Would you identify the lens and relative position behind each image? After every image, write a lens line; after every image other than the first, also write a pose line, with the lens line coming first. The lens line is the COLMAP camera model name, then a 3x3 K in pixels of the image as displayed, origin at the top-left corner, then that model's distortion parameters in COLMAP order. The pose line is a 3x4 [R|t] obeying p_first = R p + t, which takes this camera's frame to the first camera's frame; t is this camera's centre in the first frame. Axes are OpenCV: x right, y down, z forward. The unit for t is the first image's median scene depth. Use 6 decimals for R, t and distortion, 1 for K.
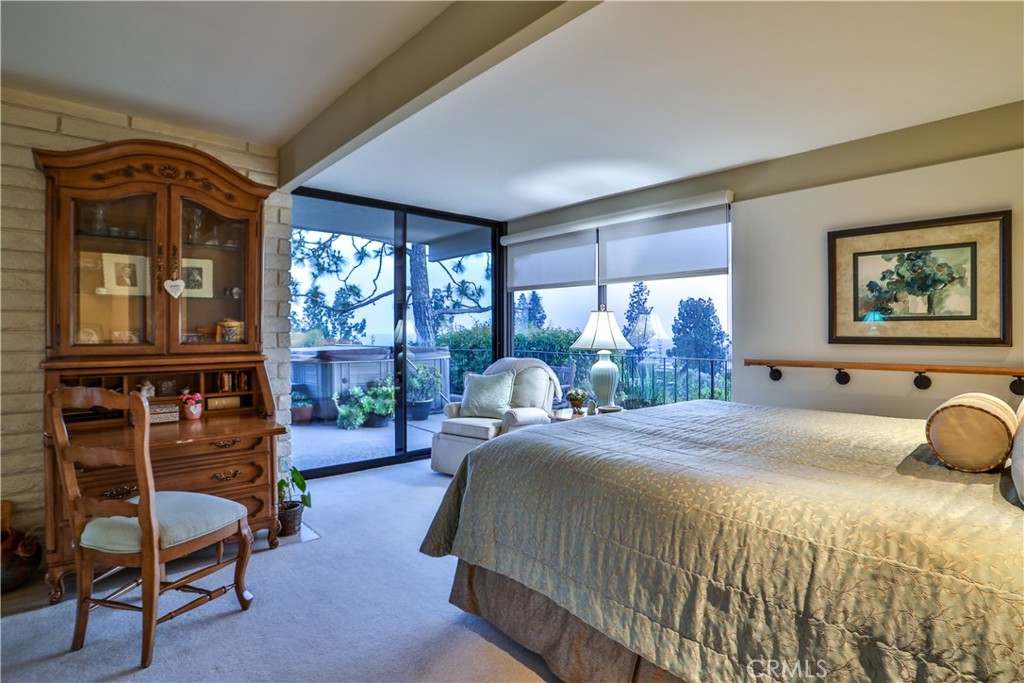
lens RADIAL K [[527.7, 0, 516.4], [0, 527.7, 334.5], [0, 0, 1]] dist [-0.061134, 0.024768]
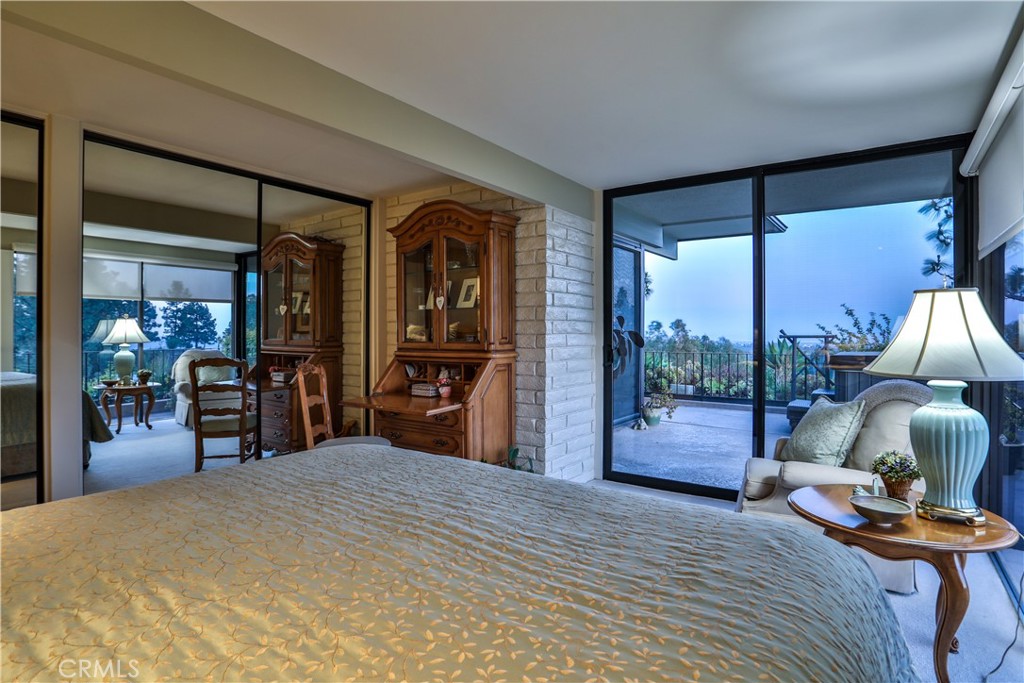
lens RADIAL K [[527.7, 0, 516.4], [0, 527.7, 334.5], [0, 0, 1]] dist [-0.061134, 0.024768]
pose [[0.227437, 0.004873, -0.973781, 0.730327], [-0.006957, 0.999970, 0.003379, -0.008534], [0.973768, 0.006006, 0.227464, 0.817474]]
